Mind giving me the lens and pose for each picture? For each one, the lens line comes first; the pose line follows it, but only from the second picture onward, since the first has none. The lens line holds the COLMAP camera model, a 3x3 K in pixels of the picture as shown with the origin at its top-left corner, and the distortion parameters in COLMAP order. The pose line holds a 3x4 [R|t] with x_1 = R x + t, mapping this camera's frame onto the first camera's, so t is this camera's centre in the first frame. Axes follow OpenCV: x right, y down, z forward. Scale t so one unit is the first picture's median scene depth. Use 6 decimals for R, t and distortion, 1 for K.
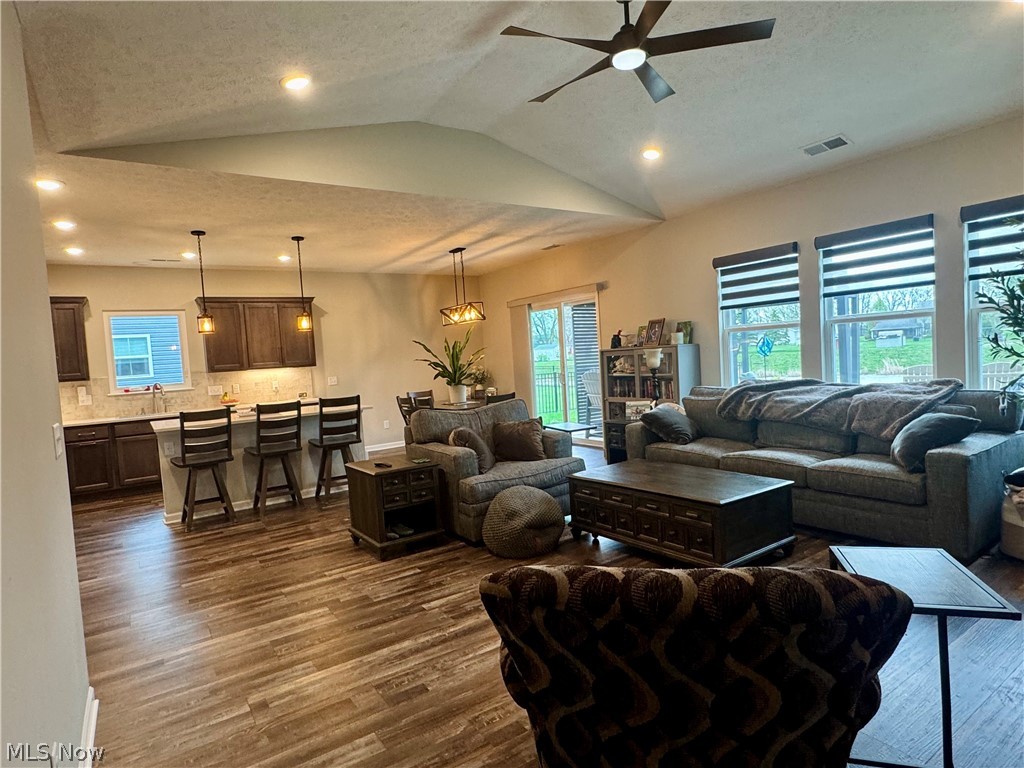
lens RADIAL K [[574.5, 0, 510.9], [0, 574.5, 383.7], [0, 0, 1]] dist [-0.005007, 0.002147]
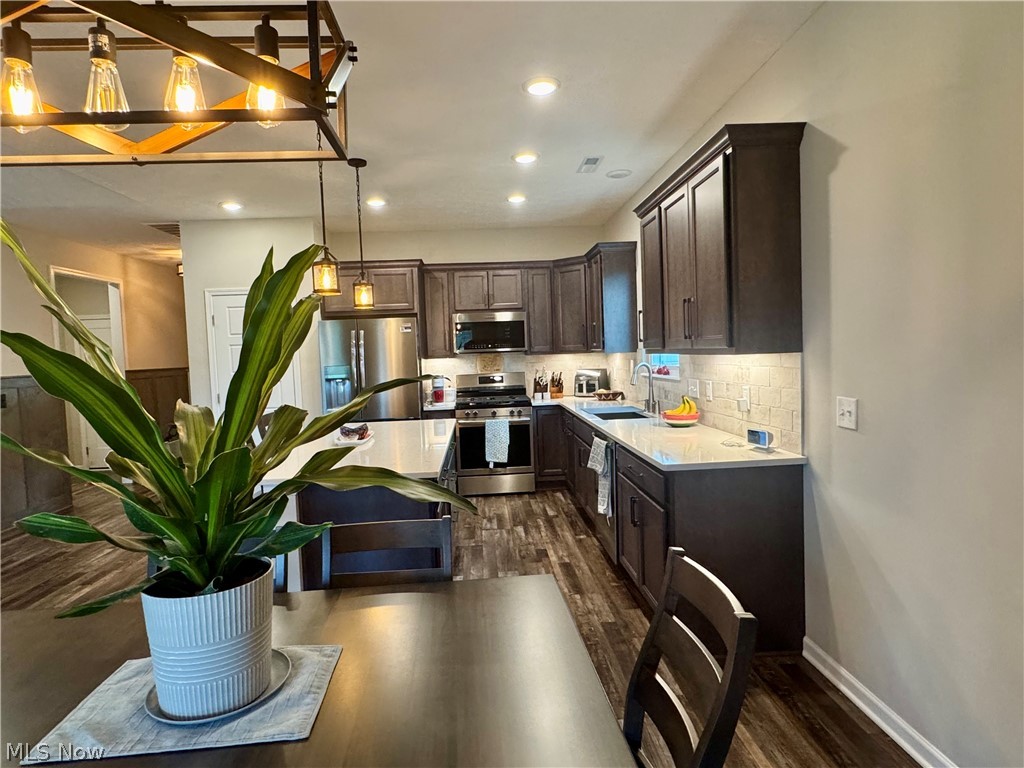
lens RADIAL K [[574.5, 0, 505.4], [0, 574.5, 380.8], [0, 0, 1]] dist [-0.005007, 0.002147]
pose [[-0.515356, 0.126902, -0.847528, -0.015473], [0.026862, 0.990881, 0.132033, -0.081941], [0.856555, 0.045277, -0.514065, 1.420393]]
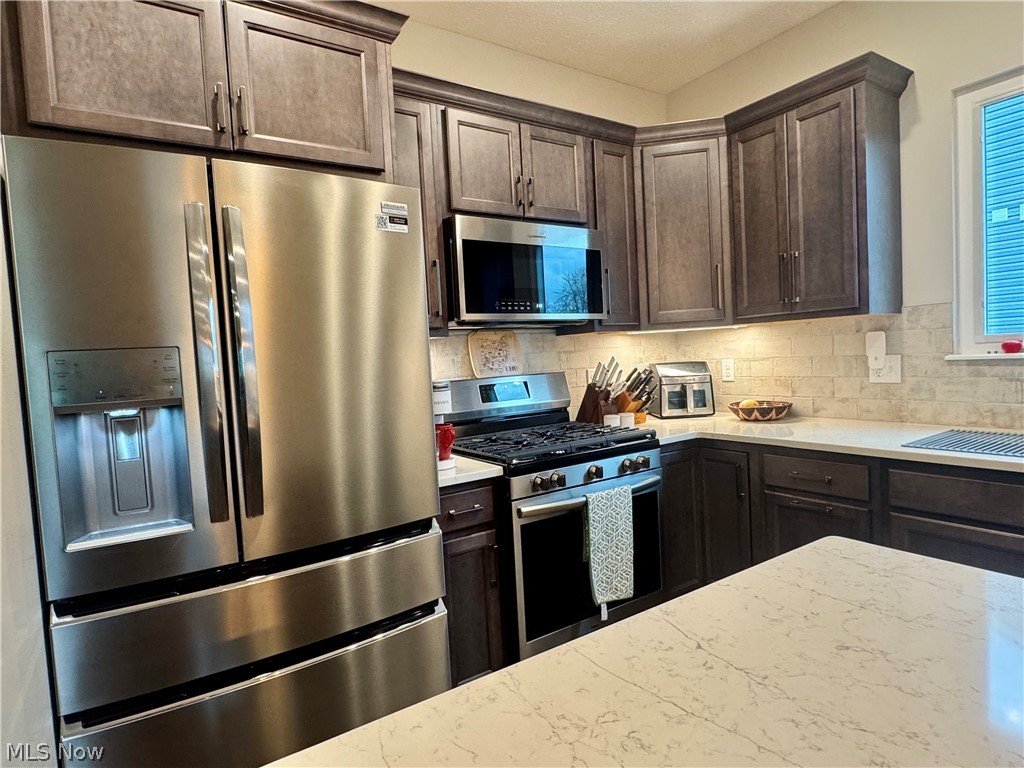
lens RADIAL K [[574.5, 0, 507.7], [0, 574.5, 385.0], [0, 0, 1]] dist [-0.005007, 0.002147]
pose [[-0.007629, 0.114188, -0.993430, -0.437688], [0.004291, 0.993453, 0.114158, -0.003823], [0.999962, -0.003391, -0.008069, 0.876549]]
